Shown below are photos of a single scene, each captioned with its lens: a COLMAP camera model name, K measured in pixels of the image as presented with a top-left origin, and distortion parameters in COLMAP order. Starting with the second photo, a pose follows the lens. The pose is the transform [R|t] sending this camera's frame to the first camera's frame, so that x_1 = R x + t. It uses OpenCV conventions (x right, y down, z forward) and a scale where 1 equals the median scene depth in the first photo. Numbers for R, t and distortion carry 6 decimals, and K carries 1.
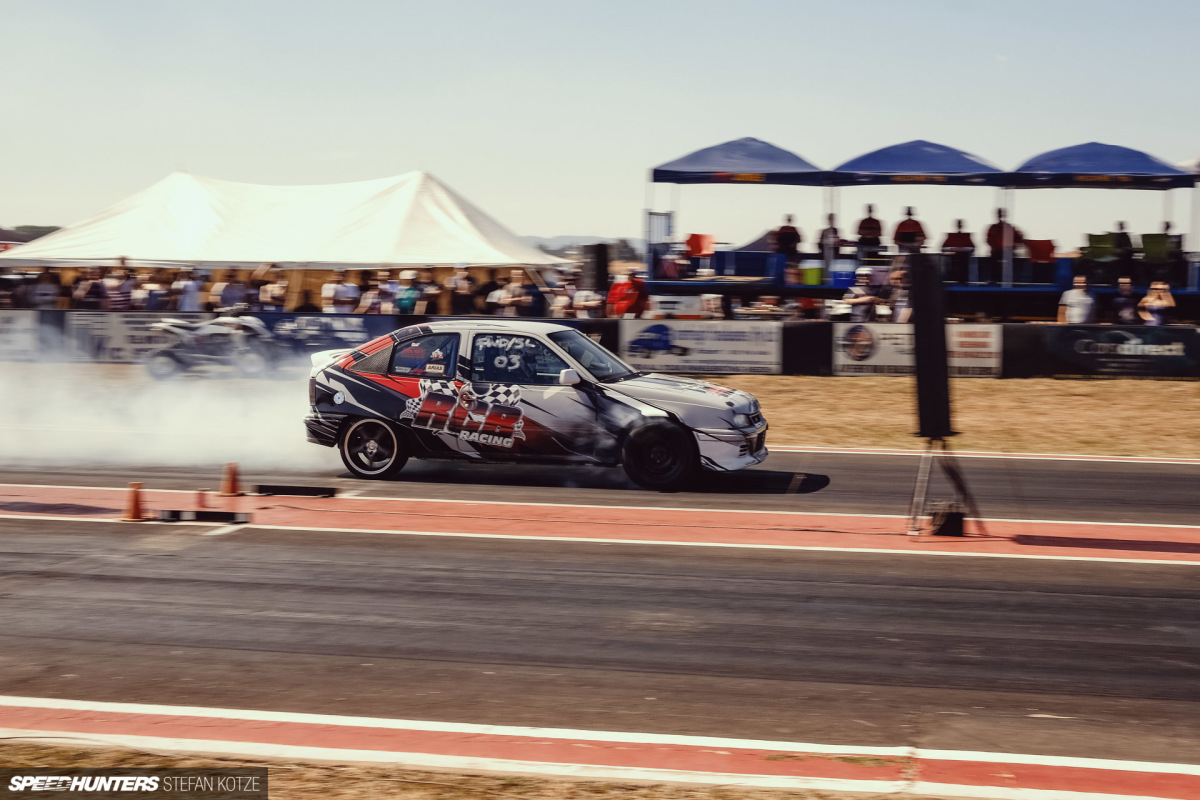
lens RADIAL K [[1249.0, 0, 600.0], [0, 1249.0, 400.0], [0, 0, 1]] dist [-0.001204, 0.010803]
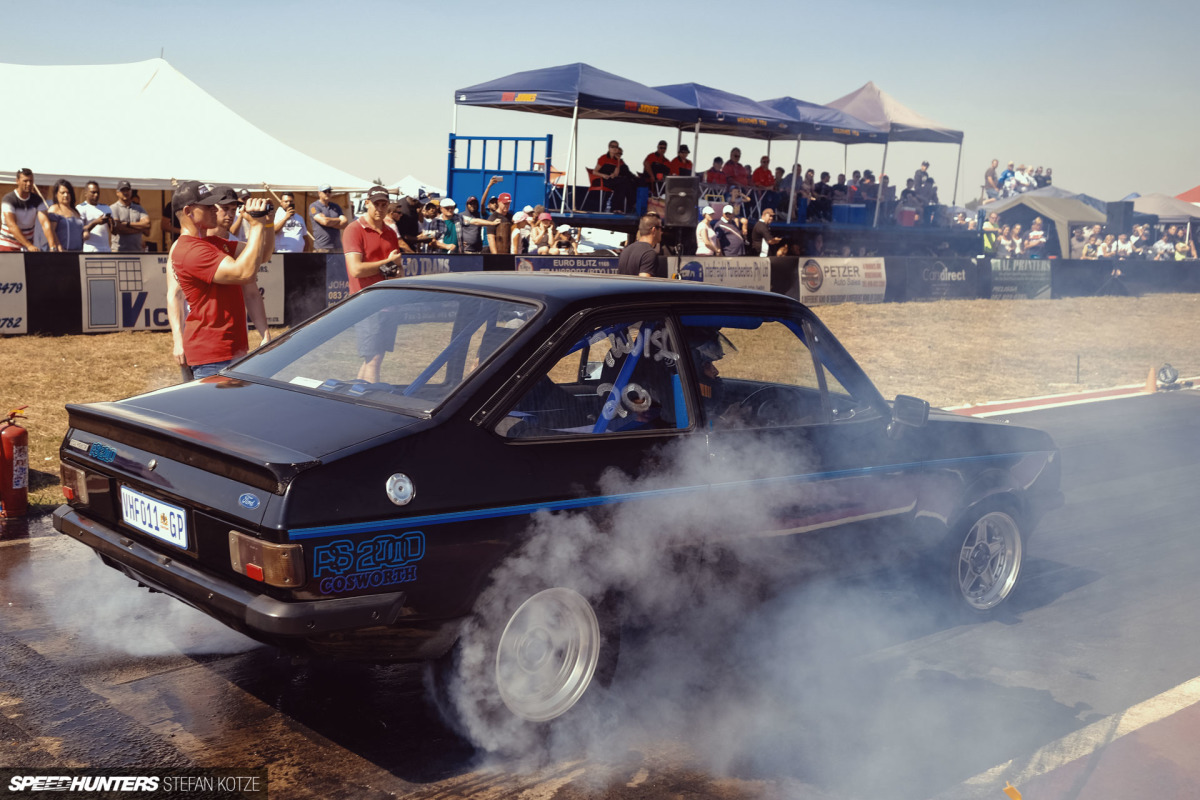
lens RADIAL K [[1249.0, 0, 600.0], [0, 1249.0, 400.0], [0, 0, 1]] dist [-0.001204, 0.010803]
pose [[0.696097, -0.095032, 0.711630, -0.573904], [0.044796, 0.995019, 0.089058, -0.034910], [-0.716549, -0.030115, 0.696887, 0.290003]]
